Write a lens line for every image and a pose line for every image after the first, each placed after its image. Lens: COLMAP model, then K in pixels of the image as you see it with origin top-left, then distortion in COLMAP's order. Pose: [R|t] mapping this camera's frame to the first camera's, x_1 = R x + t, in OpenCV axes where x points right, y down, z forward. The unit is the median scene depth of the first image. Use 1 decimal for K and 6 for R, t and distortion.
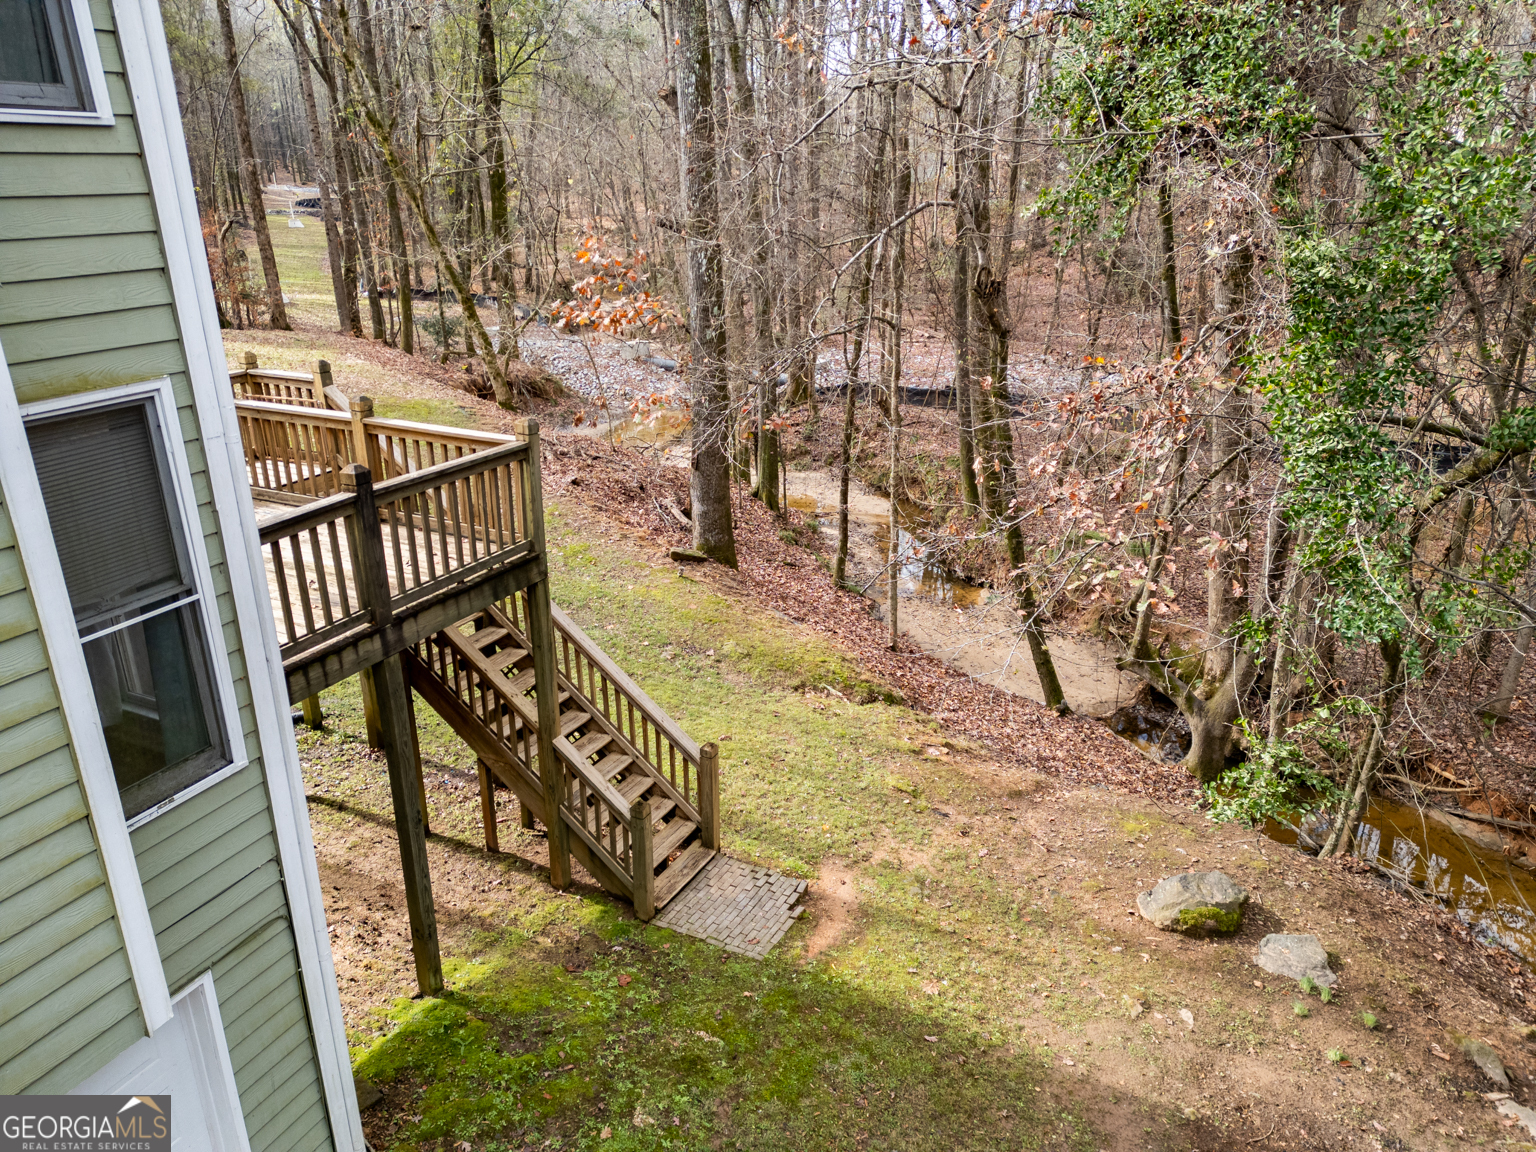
lens RADIAL K [[1079.8, 0, 771.6], [0, 1079.8, 581.9], [0, 0, 1]] dist [0.094025, -0.089304]
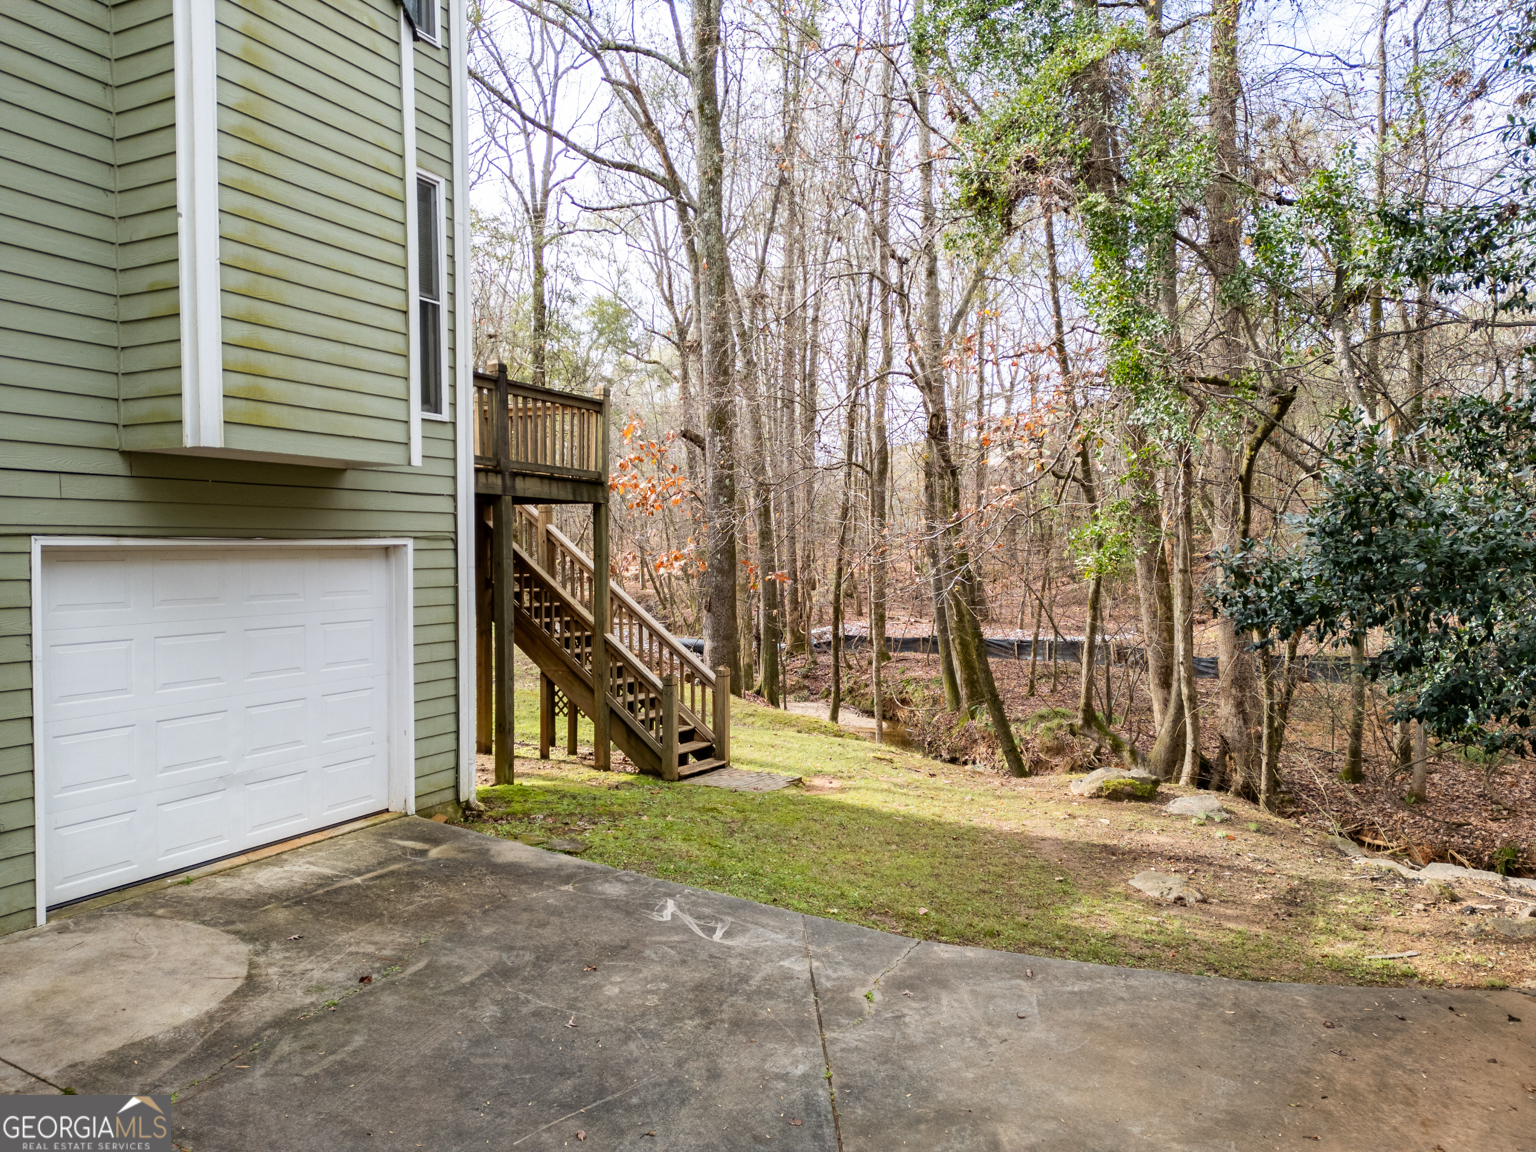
lens RADIAL K [[1079.8, 0, 774.4], [0, 1079.8, 567.0], [0, 0, 1]] dist [0.094025, -0.089304]
pose [[0.999999, -0.001127, 0.001236, 0.001004], [0.001486, 0.938073, -0.346435, 0.349306], [-0.000769, 0.346437, 0.938073, -0.164851]]
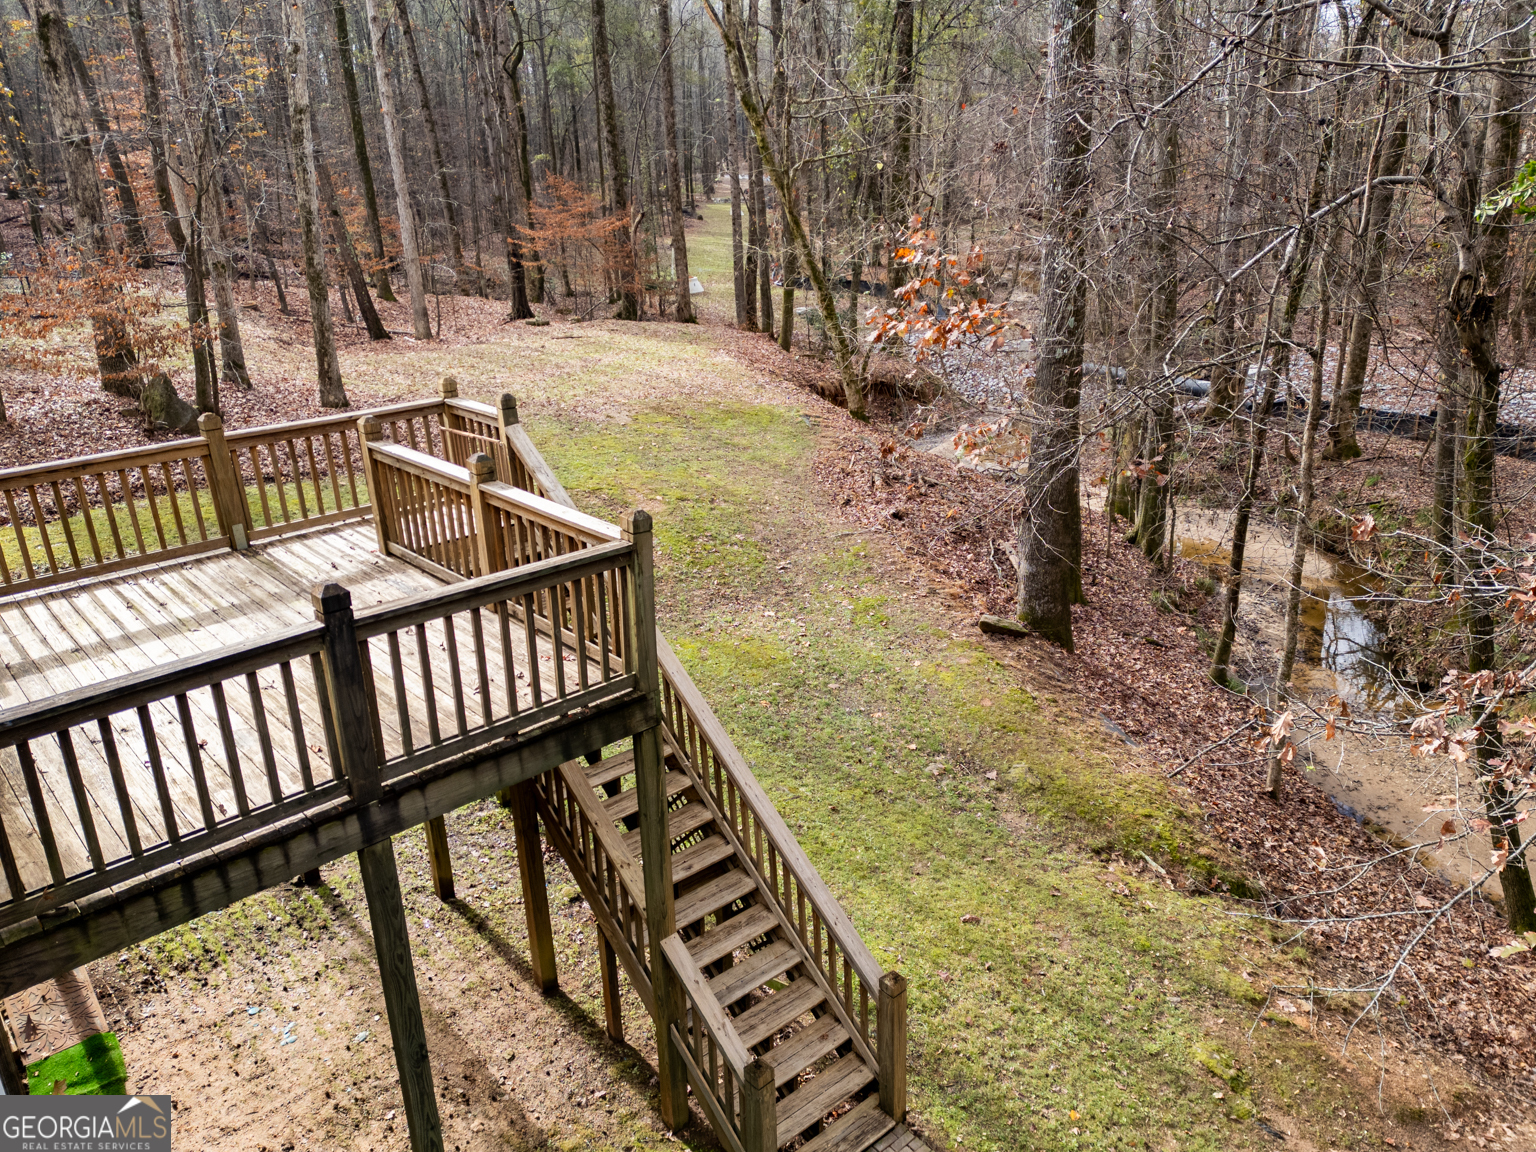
lens RADIAL K [[1130.5, 0, 761.8], [0, 1130.5, 578.3], [0, 0, 1]] dist [0.074906, -0.067442]
pose [[0.926853, 0.105552, -0.360281, 0.072182], [-0.105387, 0.994227, 0.020164, -0.077466], [0.360329, 0.019280, 0.932626, 0.206607]]
